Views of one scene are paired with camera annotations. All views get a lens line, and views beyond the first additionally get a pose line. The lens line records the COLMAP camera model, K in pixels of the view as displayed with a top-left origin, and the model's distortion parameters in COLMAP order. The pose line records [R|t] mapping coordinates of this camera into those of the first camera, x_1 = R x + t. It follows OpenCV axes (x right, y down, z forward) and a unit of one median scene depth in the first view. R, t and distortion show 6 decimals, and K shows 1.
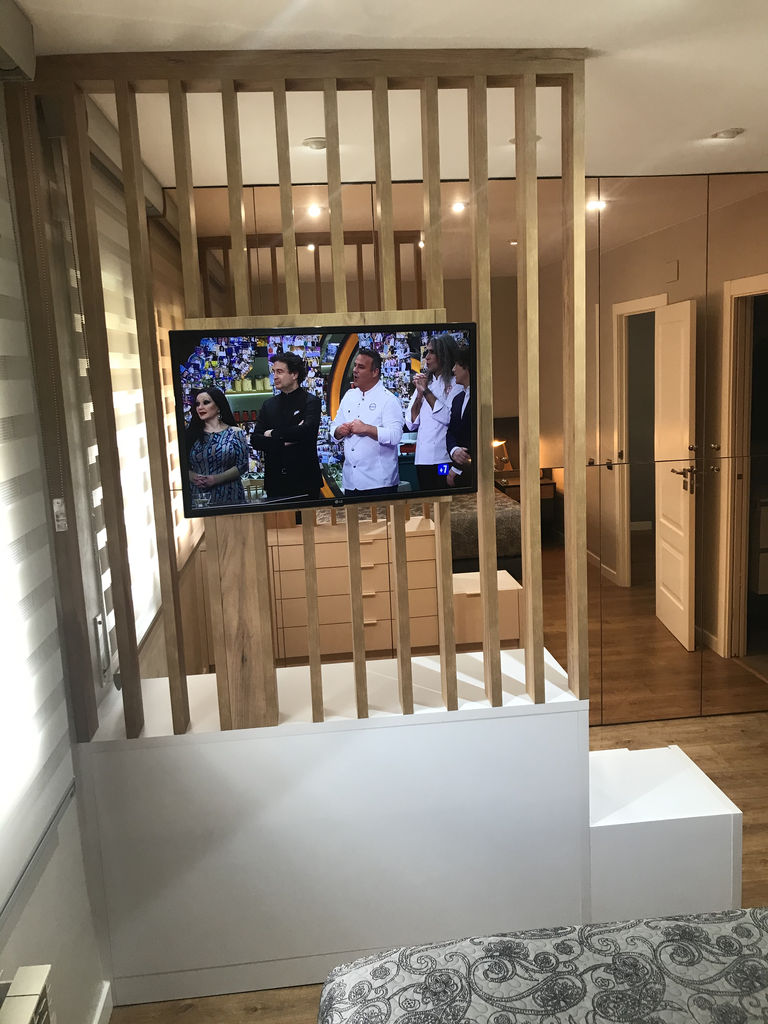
lens RADIAL K [[841.8, 0, 387.0], [0, 841.8, 495.4], [0, 0, 1]] dist [0.025666, -0.033629]
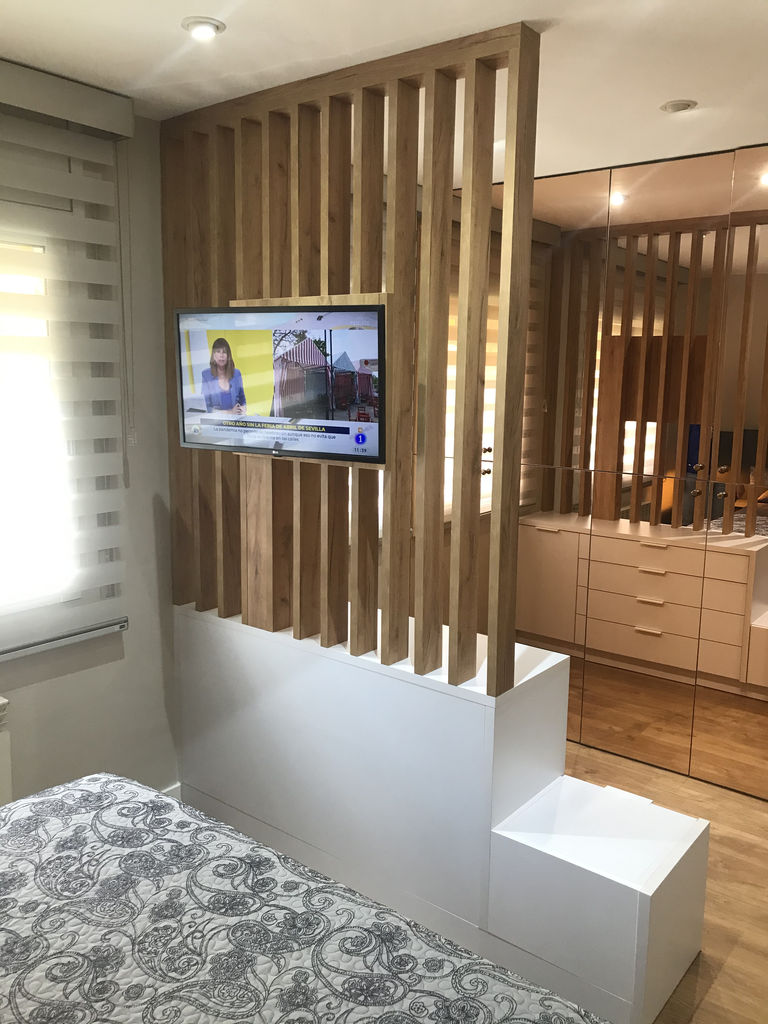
lens RADIAL K [[841.8, 0, 389.3], [0, 841.8, 491.7], [0, 0, 1]] dist [0.025666, -0.033629]
pose [[0.716614, 0.155353, -0.679948, 0.779687], [-0.155845, 0.985896, 0.061007, -0.030348], [0.679835, 0.062248, 0.730718, 0.200973]]
